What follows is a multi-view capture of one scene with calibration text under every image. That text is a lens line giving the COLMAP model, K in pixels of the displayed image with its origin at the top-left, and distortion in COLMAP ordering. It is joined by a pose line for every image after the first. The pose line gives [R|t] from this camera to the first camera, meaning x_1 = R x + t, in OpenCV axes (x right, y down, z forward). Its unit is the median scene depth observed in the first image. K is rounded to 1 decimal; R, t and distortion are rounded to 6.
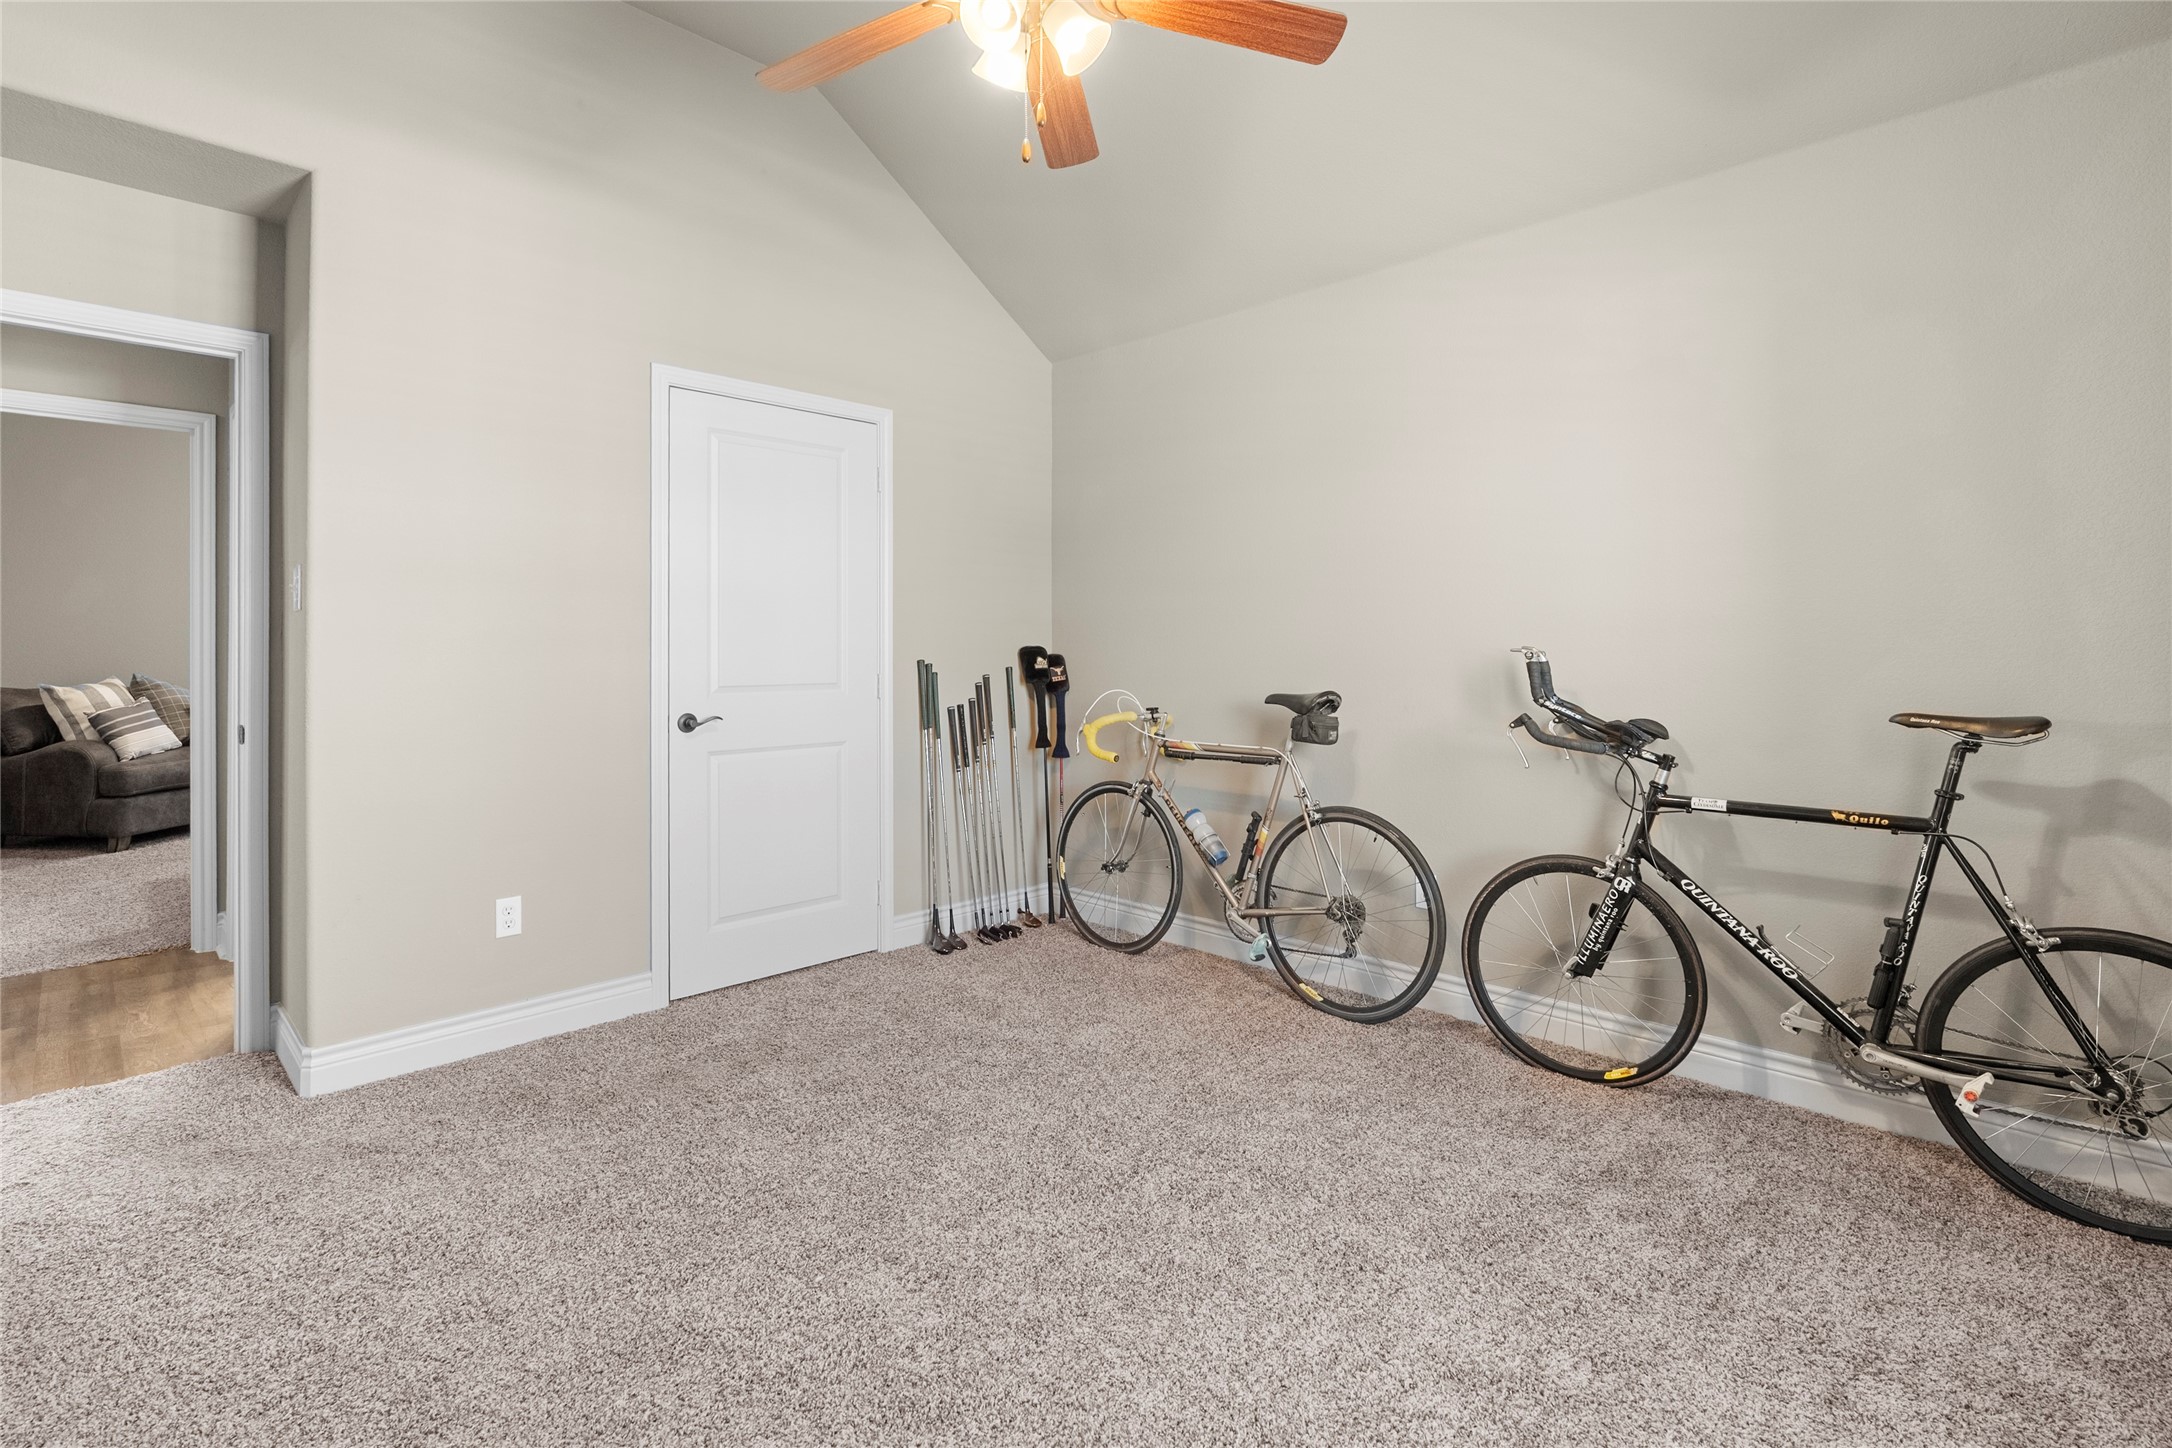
lens RADIAL K [[993.3, 0, 1087.6], [0, 993.3, 655.5], [0, 0, 1]] dist [-0.001015, -0.000092]
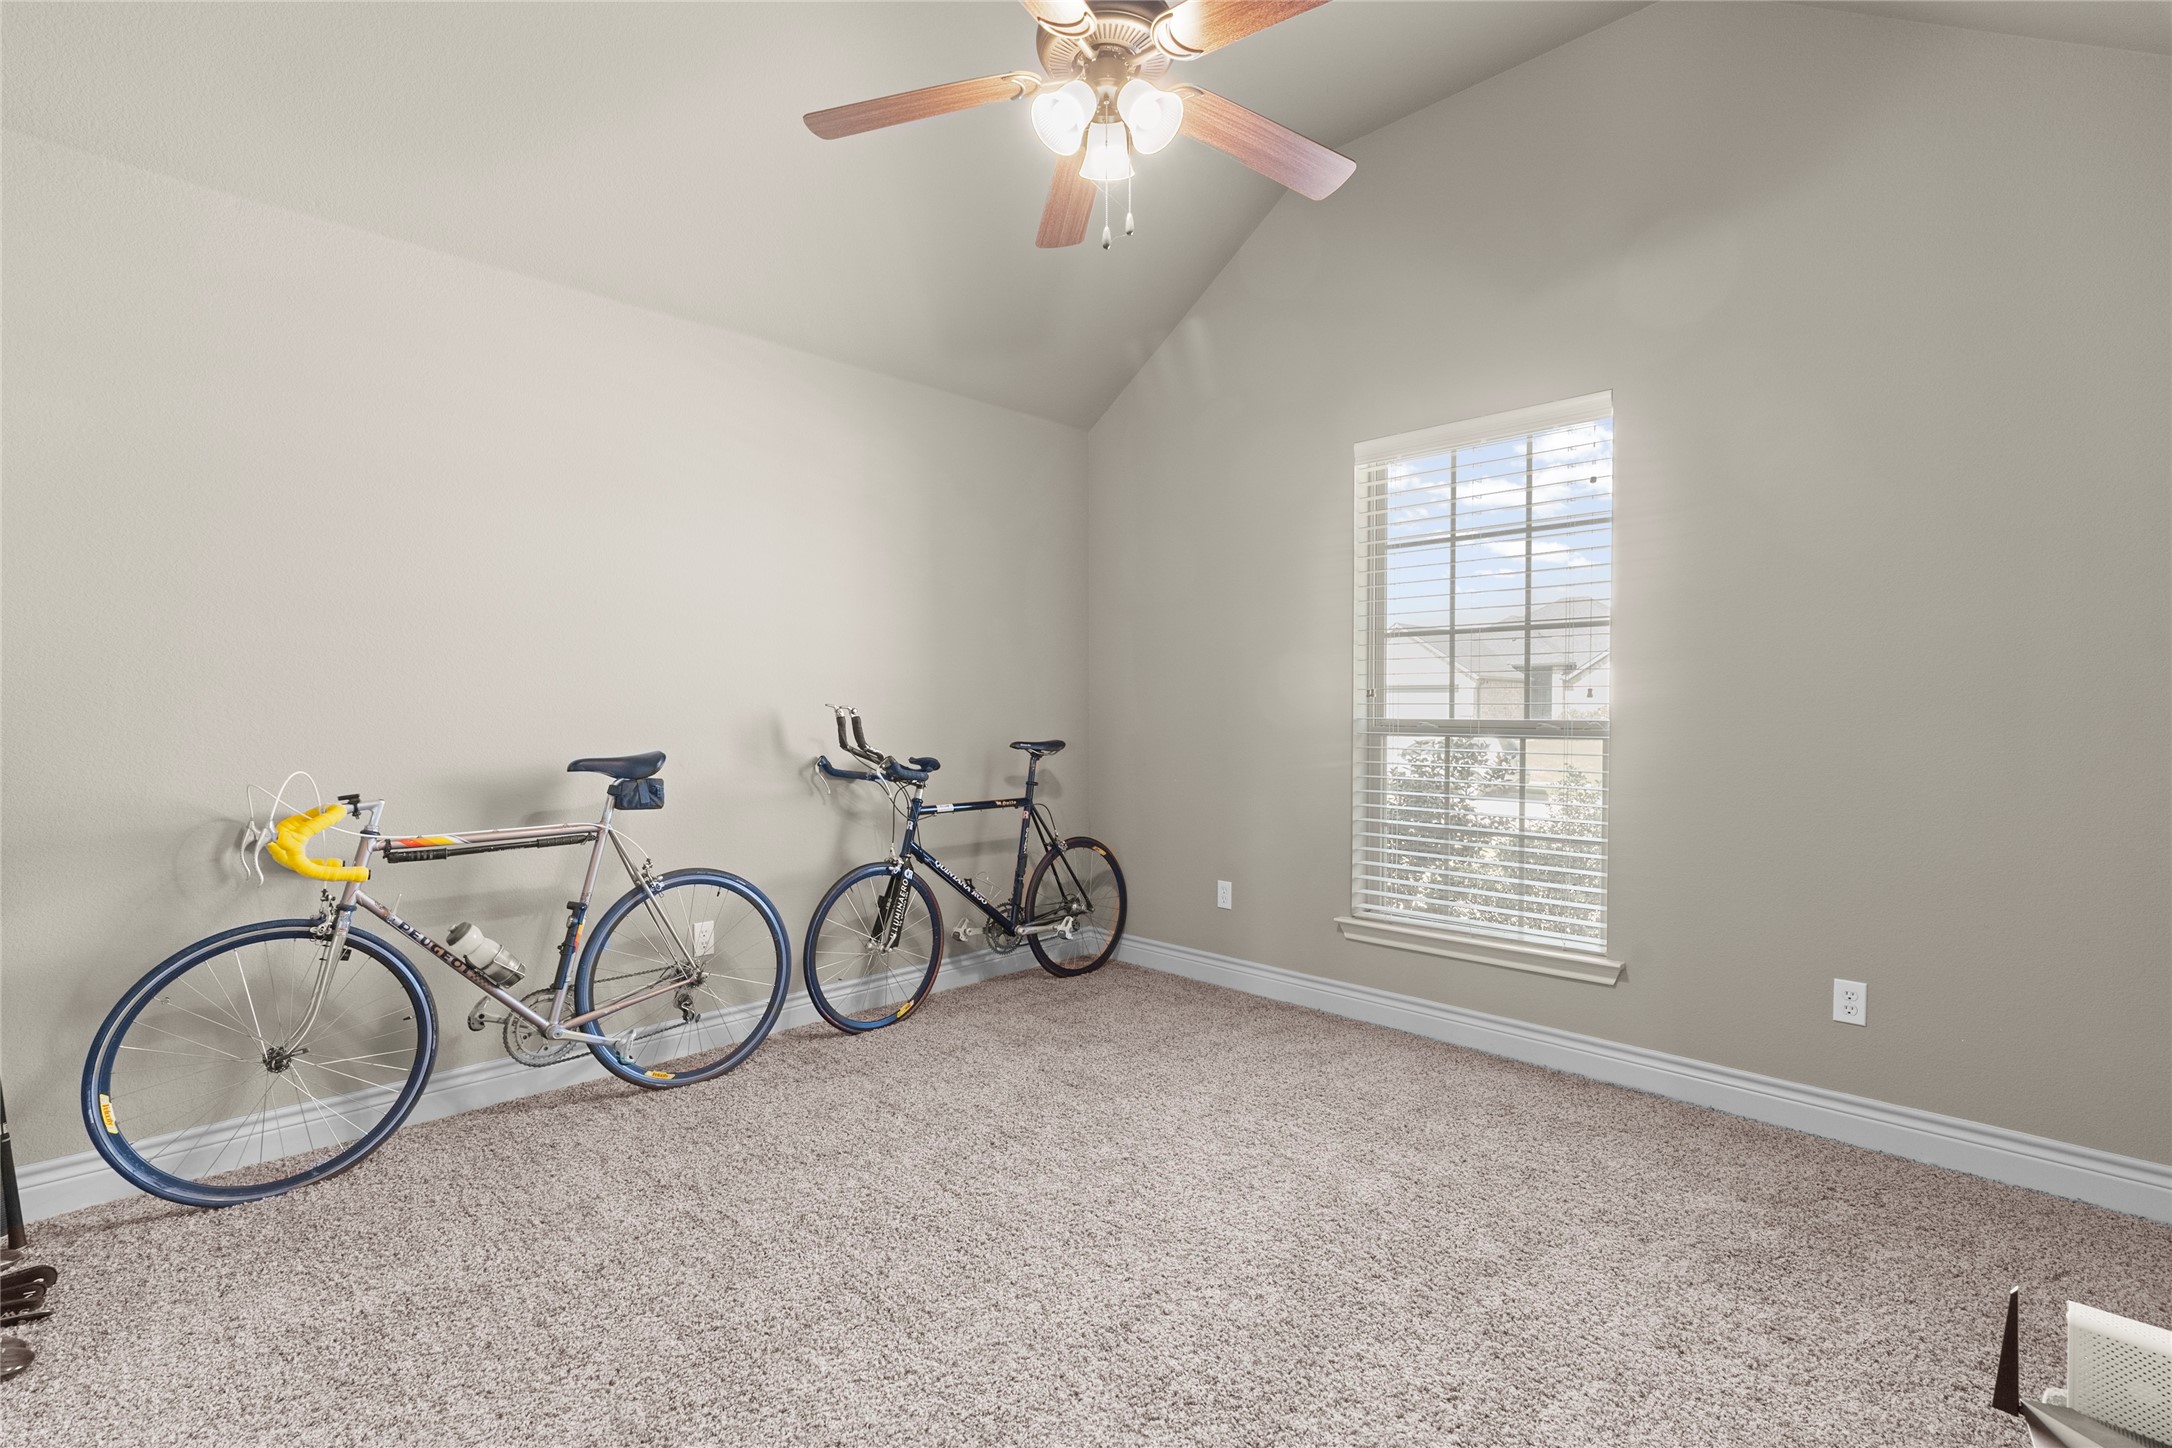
lens RADIAL K [[990.0, 0, 1080.1], [0, 990.0, 710.4], [0, 0, 1]] dist [-0.005661, 0.000089]
pose [[0.002546, -0.014950, 0.999885, -0.858976], [-0.006857, 0.999864, 0.014967, -0.023625], [-0.999973, -0.006894, 0.002443, 0.753622]]
